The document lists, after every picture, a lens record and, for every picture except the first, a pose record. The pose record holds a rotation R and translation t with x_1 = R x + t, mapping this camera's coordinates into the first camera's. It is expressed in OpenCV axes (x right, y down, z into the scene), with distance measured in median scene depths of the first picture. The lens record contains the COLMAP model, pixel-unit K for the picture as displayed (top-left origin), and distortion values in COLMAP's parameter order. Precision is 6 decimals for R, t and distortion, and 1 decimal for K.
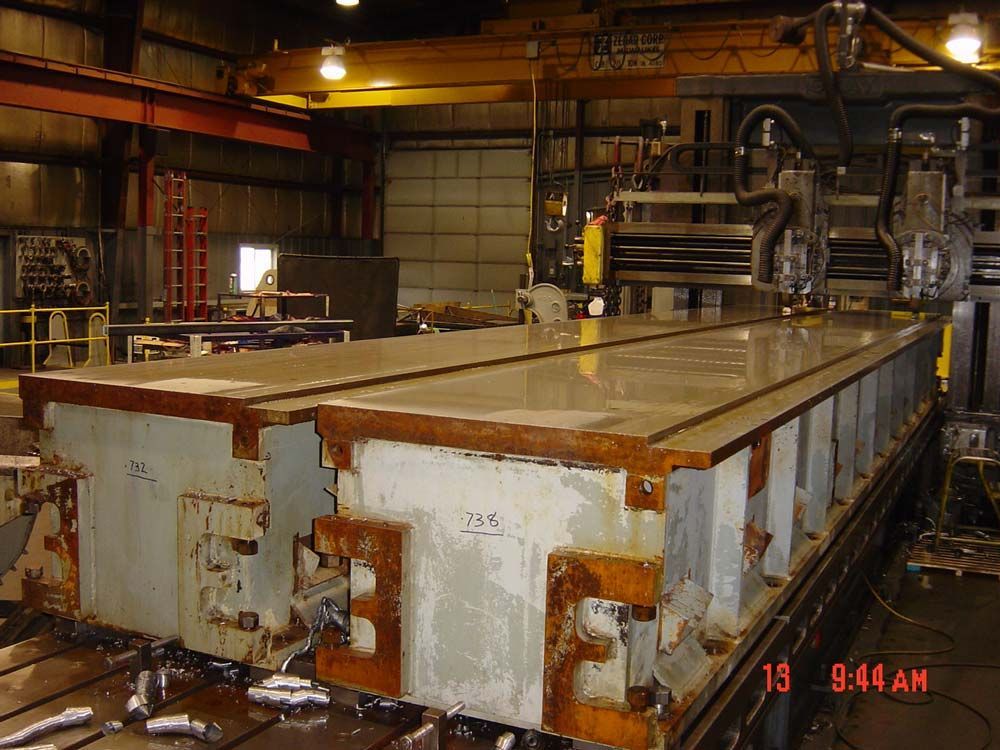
lens RADIAL K [[1120.7, 0, 500.0], [0, 1120.7, 375.0], [0, 0, 1]] dist [-0.147336, -0.008482]
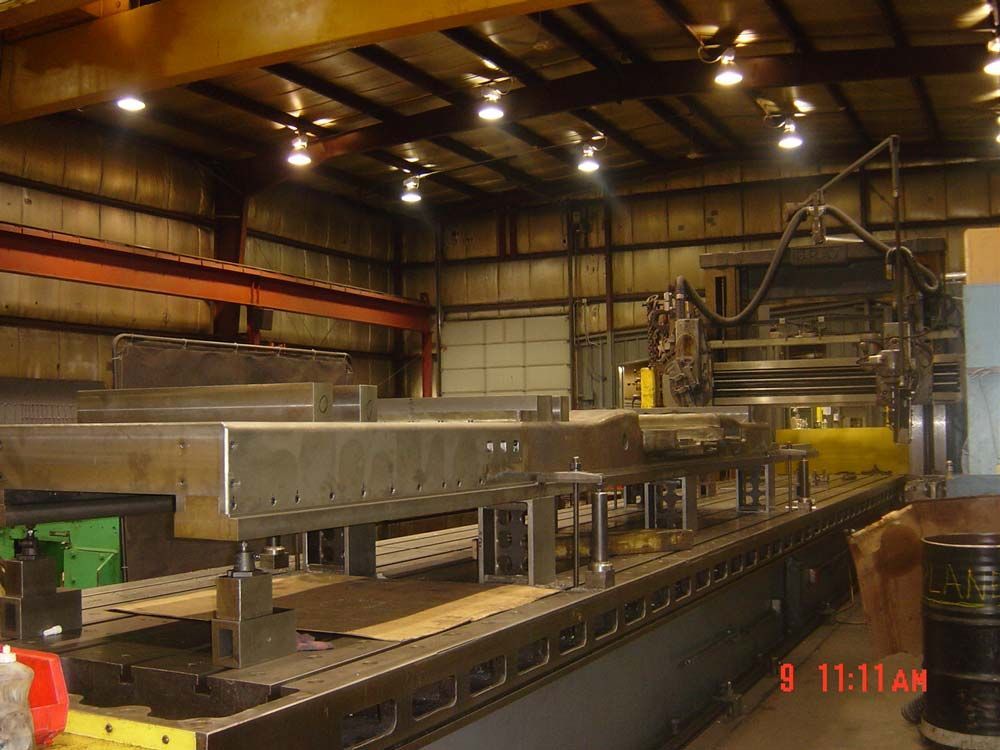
lens RADIAL K [[1101.7, 0, 500.0], [0, 1101.7, 375.0], [0, 0, 1]] dist [-0.097533, 0.012579]
pose [[0.998916, -0.043630, -0.016215, -0.027836], [0.040701, 0.987780, -0.150446, 0.028767], [0.022581, 0.149623, 0.988485, -0.128010]]
